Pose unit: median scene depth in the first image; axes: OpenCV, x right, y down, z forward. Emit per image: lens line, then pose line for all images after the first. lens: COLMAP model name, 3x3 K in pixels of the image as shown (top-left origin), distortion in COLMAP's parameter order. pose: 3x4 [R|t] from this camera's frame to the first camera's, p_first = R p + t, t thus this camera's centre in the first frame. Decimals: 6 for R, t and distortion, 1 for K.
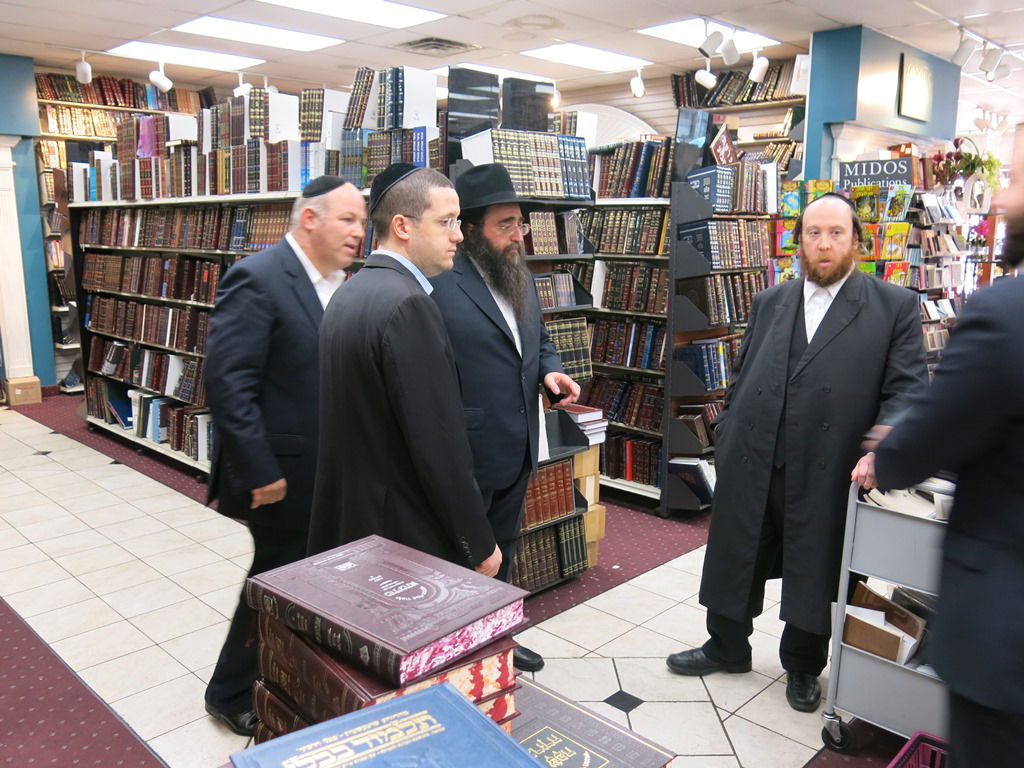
lens RADIAL K [[850.4, 0, 514.6], [0, 850.4, 389.5], [0, 0, 1]] dist [-0.026471, 0.011331]
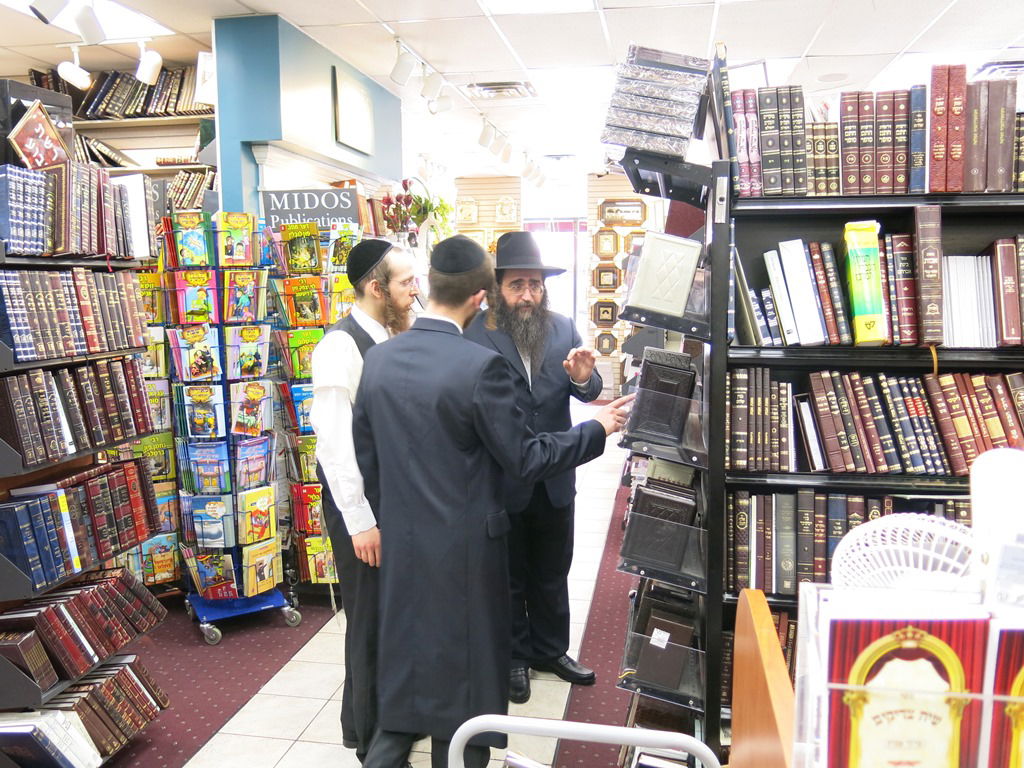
lens RADIAL K [[850.4, 0, 514.6], [0, 850.4, 389.5], [0, 0, 1]] dist [-0.026471, 0.011331]
pose [[0.825661, -0.077102, 0.558874, 0.152811], [0.113650, 0.993040, -0.030904, -0.057827], [-0.552601, 0.089032, 0.828677, 0.315587]]
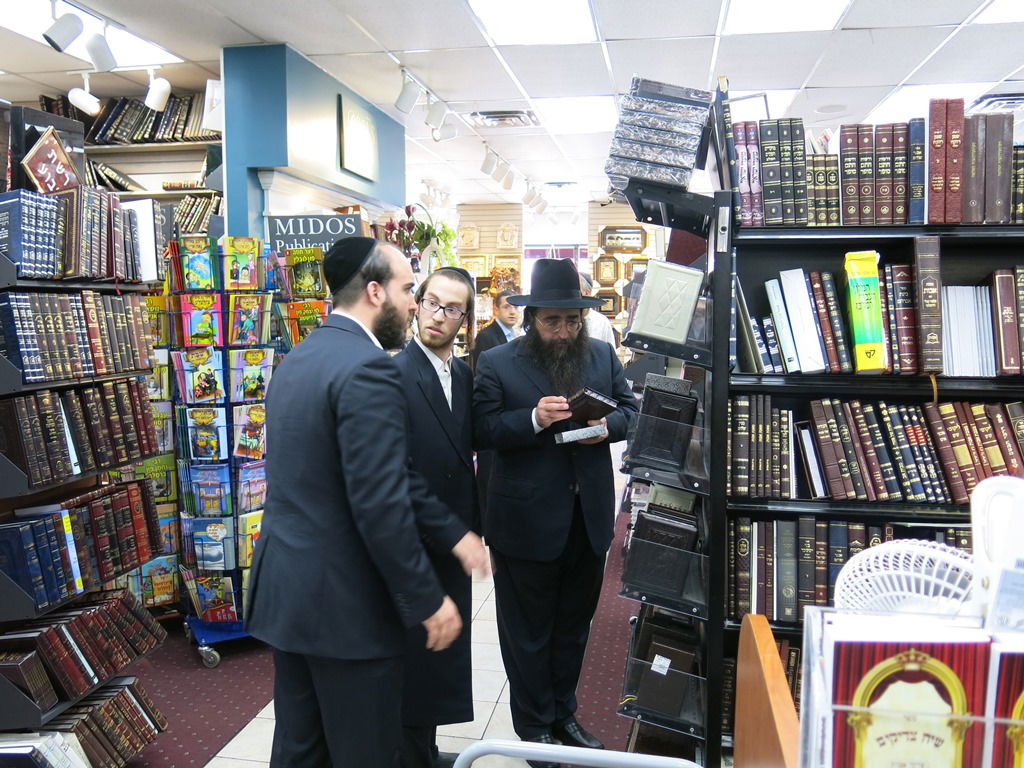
lens RADIAL K [[850.1, 0, 510.4], [0, 850.1, 389.3], [0, 0, 1]] dist [-0.023736, 0.004244]
pose [[0.828289, -0.053633, 0.557729, 0.149322], [0.105197, 0.992592, -0.060778, -0.057917], [-0.550338, 0.109013, 0.827795, 0.313723]]
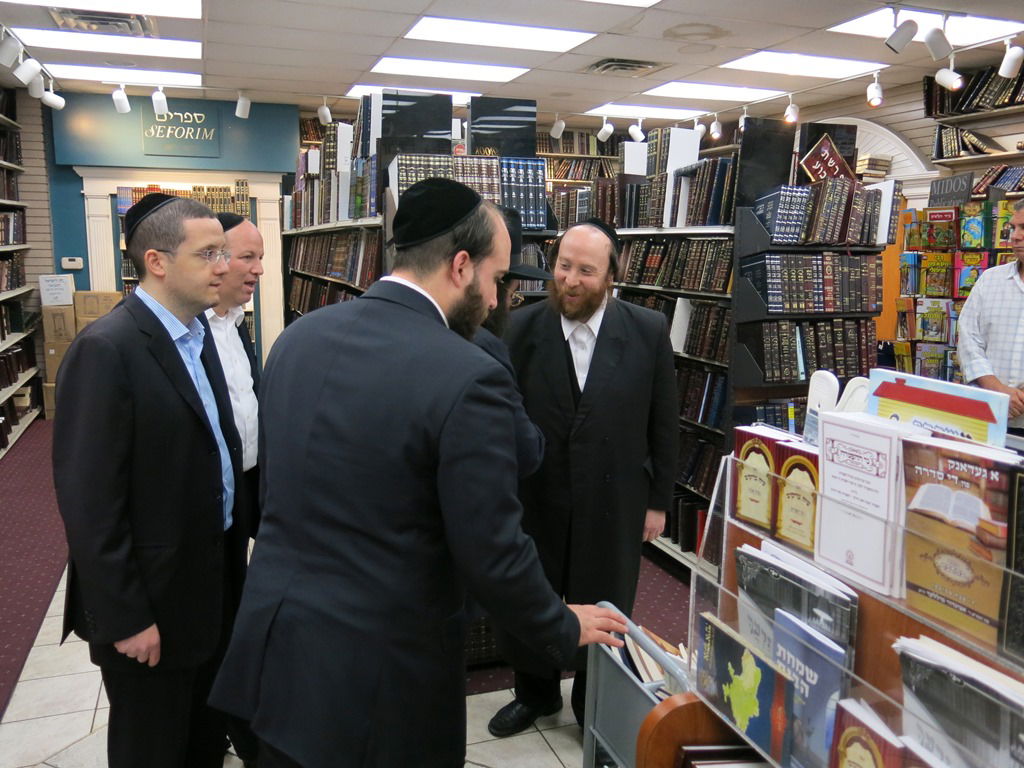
lens RADIAL K [[850.4, 0, 514.6], [0, 850.4, 389.5], [0, 0, 1]] dist [-0.026471, 0.011331]
pose [[0.900834, 0.076576, -0.427356, 0.288421], [-0.088862, 0.996005, -0.008843, -0.031826], [0.424972, 0.045942, 0.904040, 0.132737]]
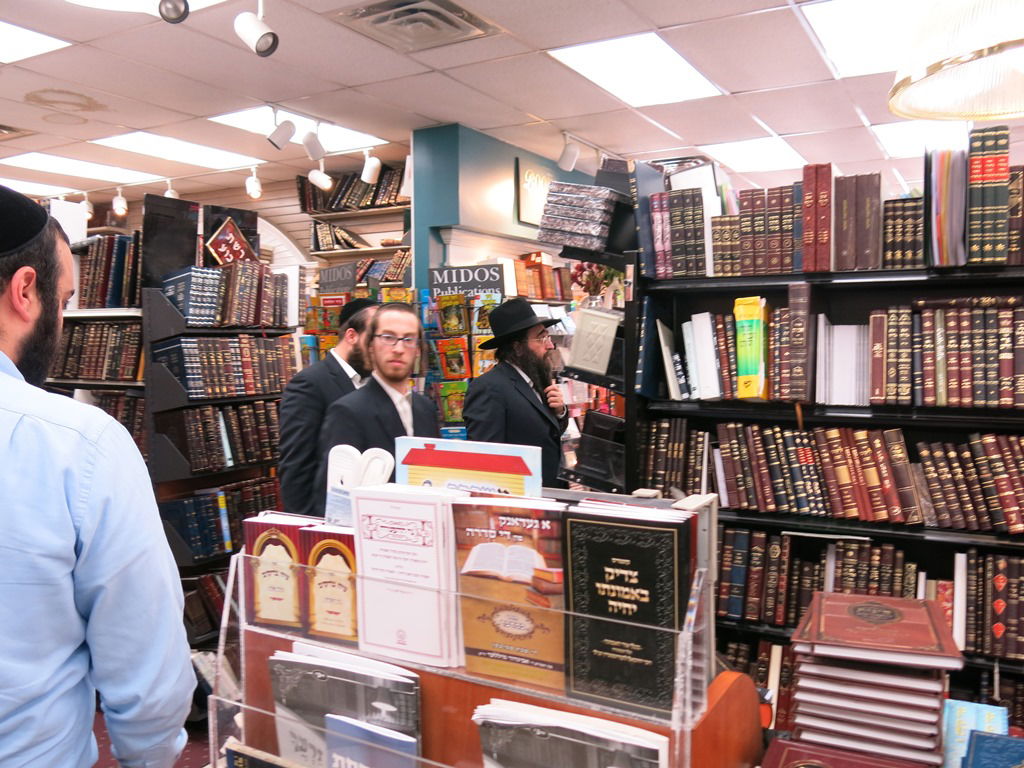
lens RADIAL K [[848.5, 0, 517.7], [0, 848.5, 389.8], [0, 0, 1]] dist [-0.018372, 0.007364]
pose [[0.966479, -0.023865, 0.255633, 0.254671], [0.057005, 0.990765, -0.123026, -0.031134], [-0.250336, 0.133474, 0.958914, 0.153671]]
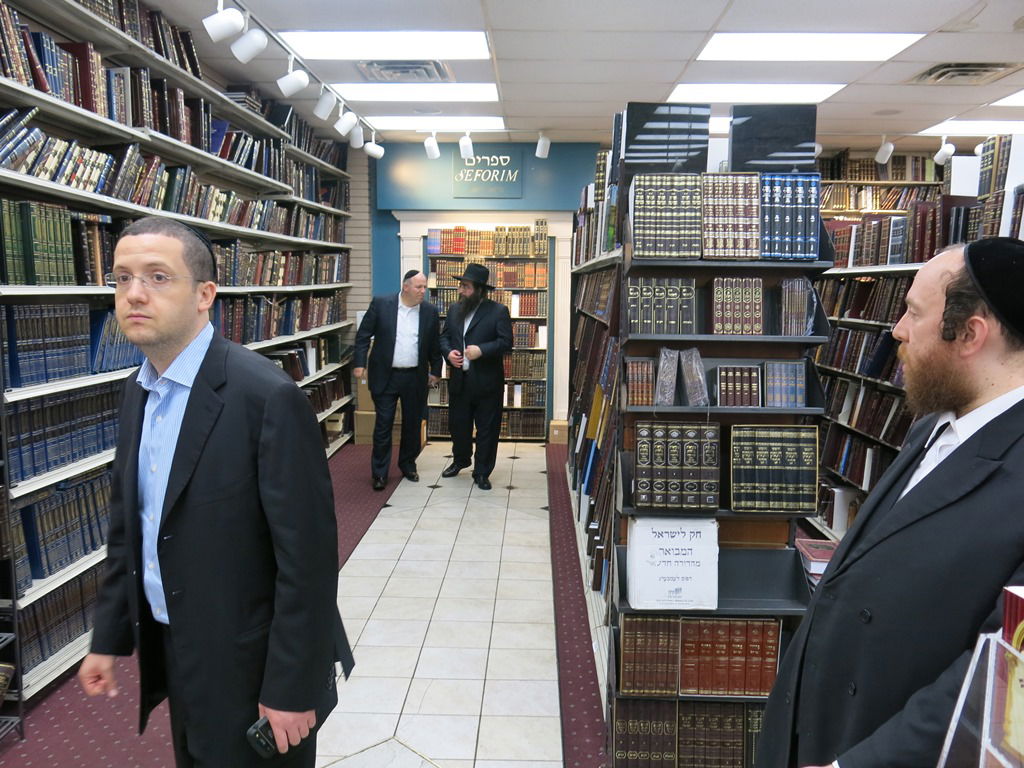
lens RADIAL K [[850.4, 0, 514.6], [0, 850.4, 389.5], [0, 0, 1]] dist [-0.026471, 0.011331]
pose [[0.678310, 0.091606, -0.729044, 0.284548], [-0.145619, 0.989278, -0.011180, -0.047356], [0.720202, 0.113746, 0.684376, 0.227698]]
